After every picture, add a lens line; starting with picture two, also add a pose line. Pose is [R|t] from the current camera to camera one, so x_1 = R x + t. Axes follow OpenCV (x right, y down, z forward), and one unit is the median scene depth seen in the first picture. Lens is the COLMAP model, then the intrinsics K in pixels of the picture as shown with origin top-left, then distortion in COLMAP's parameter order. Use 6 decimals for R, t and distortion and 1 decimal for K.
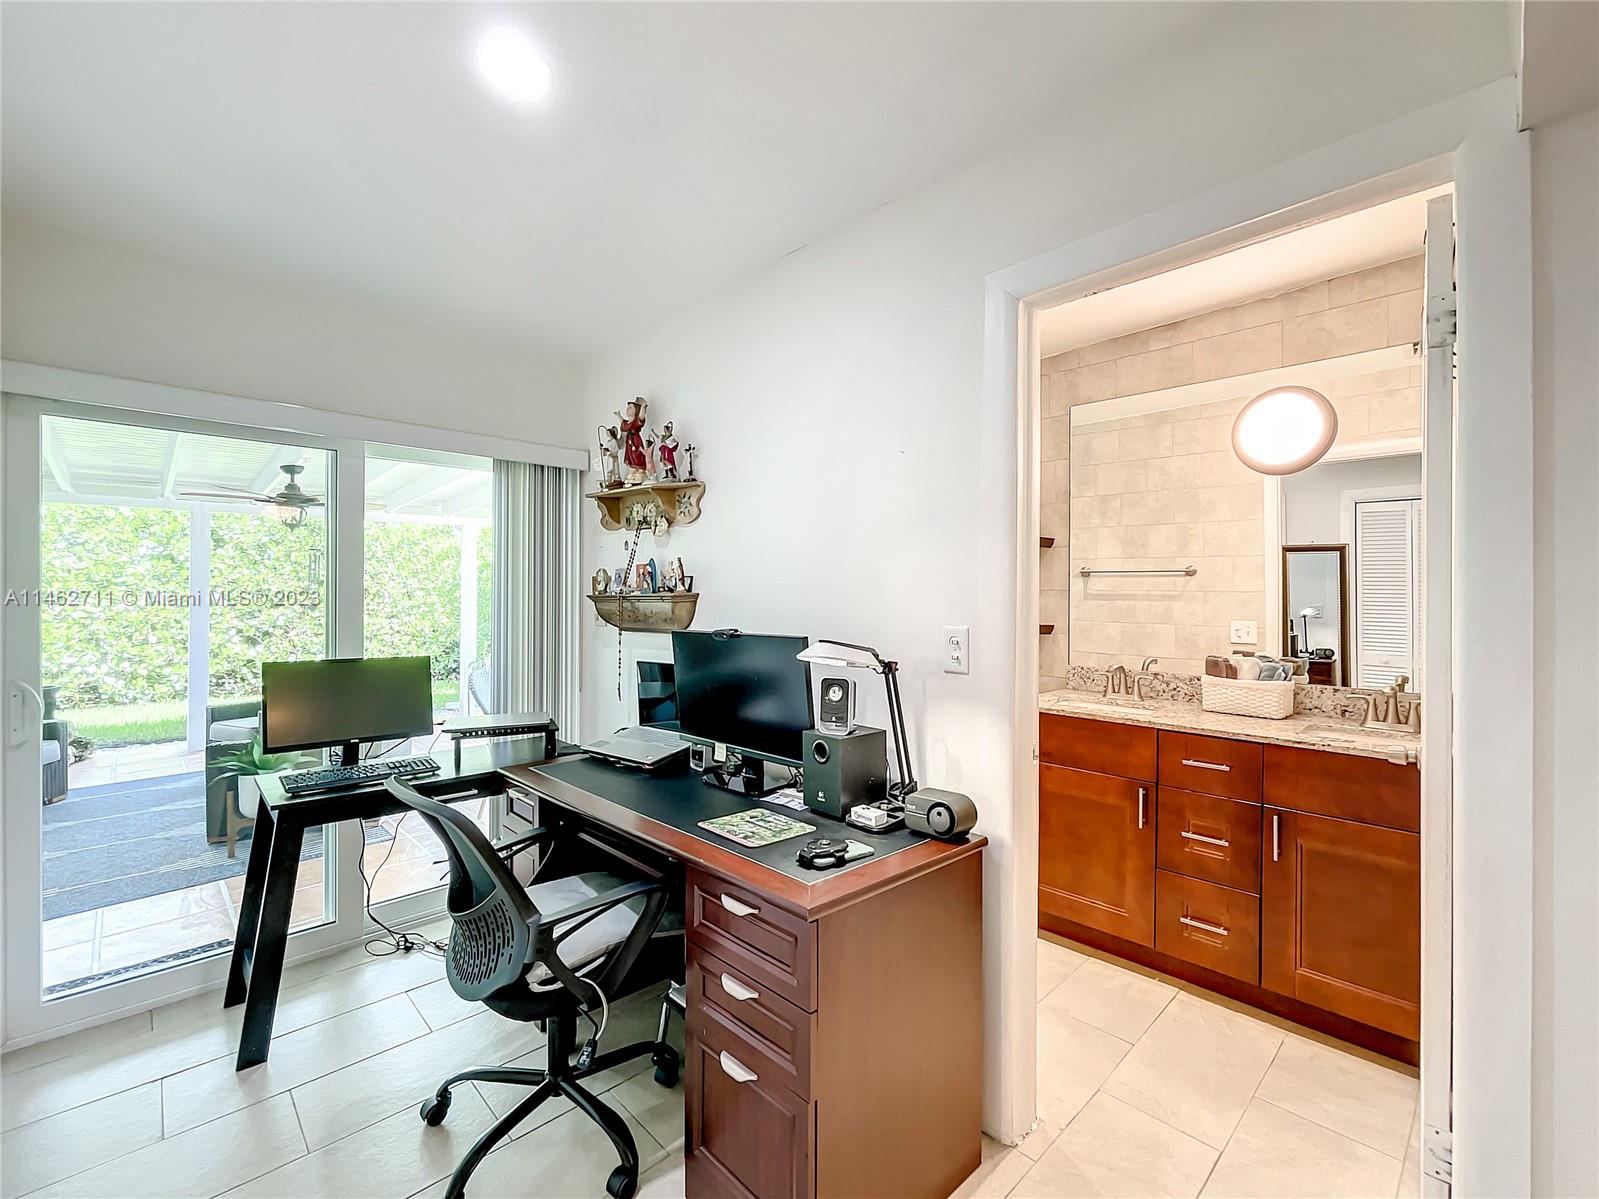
lens RADIAL K [[679.4, 0, 826.1], [0, 679.4, 591.1], [0, 0, 1]] dist [-0.010891, 0.000288]
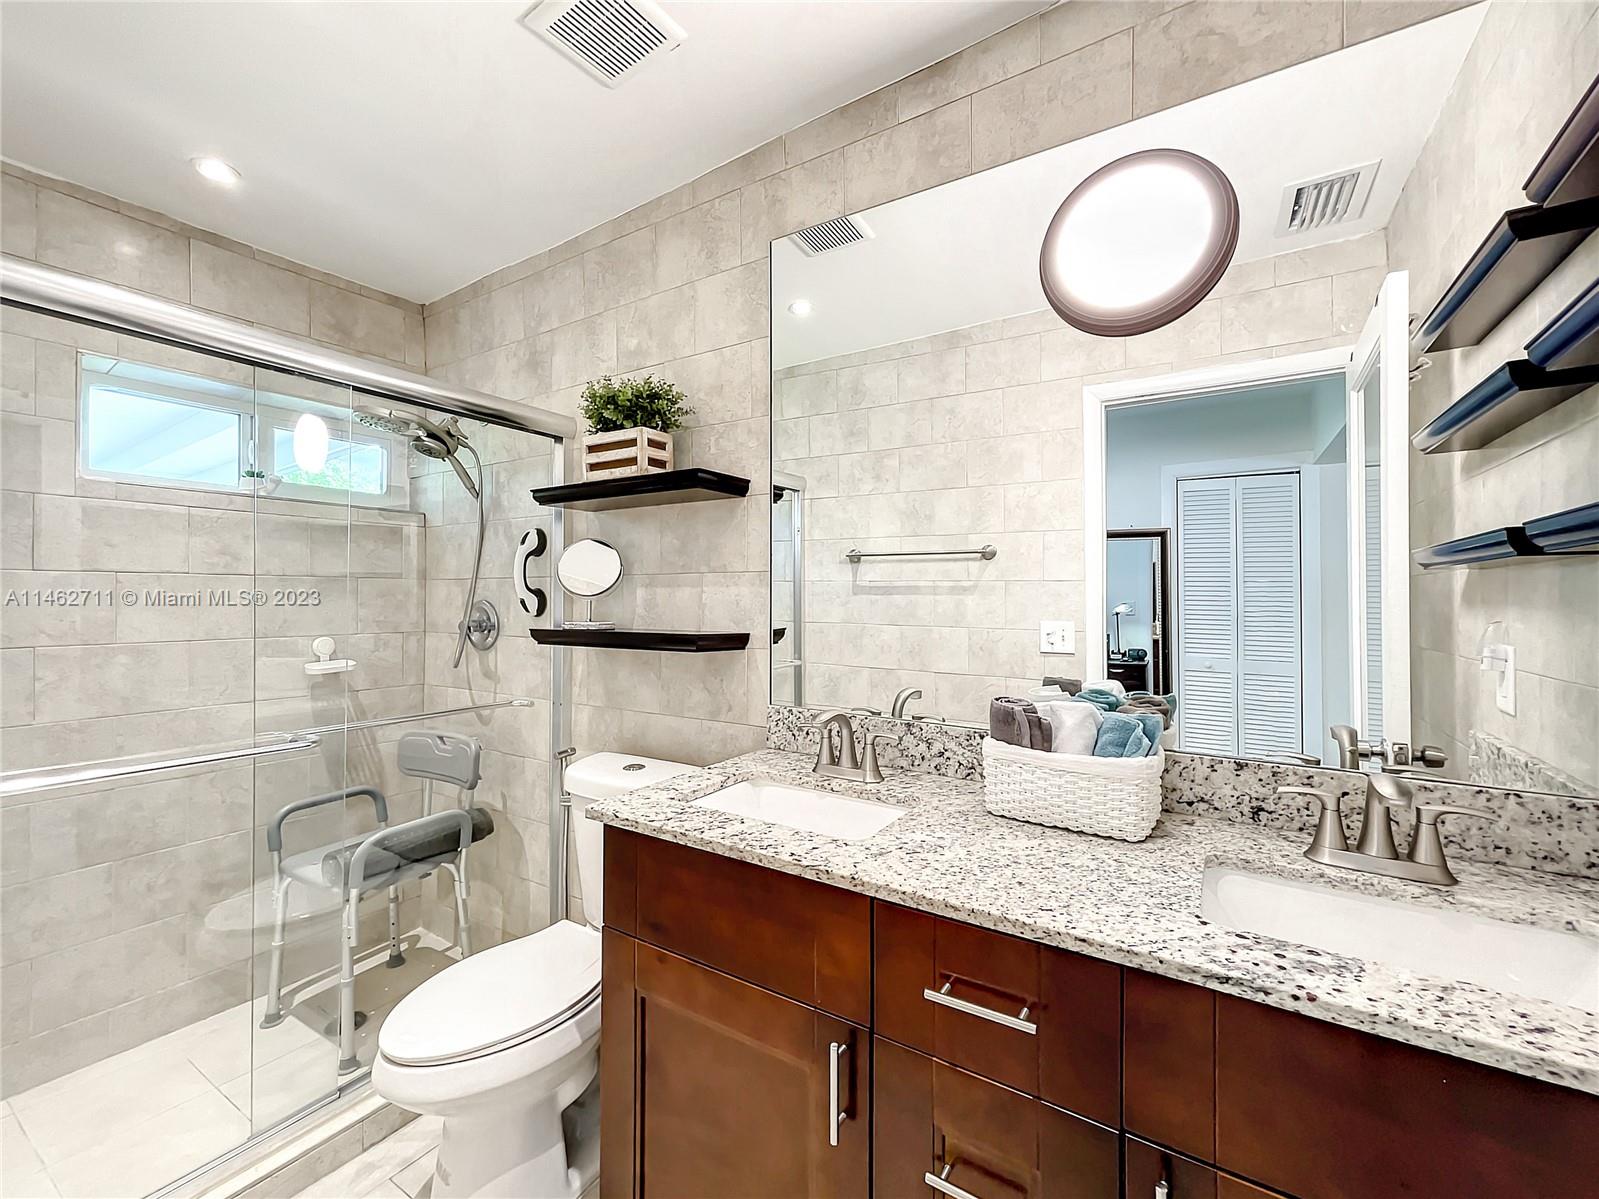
lens RADIAL K [[662.5, 0, 786.0], [0, 662.5, 599.0], [0, 0, 1]] dist [0.002603, 0.000124]
pose [[0.985566, -0.007866, 0.169106, 0.208974], [0.006688, 0.999949, 0.007535, 0.012879], [-0.169157, -0.006295, 0.985569, 0.346679]]
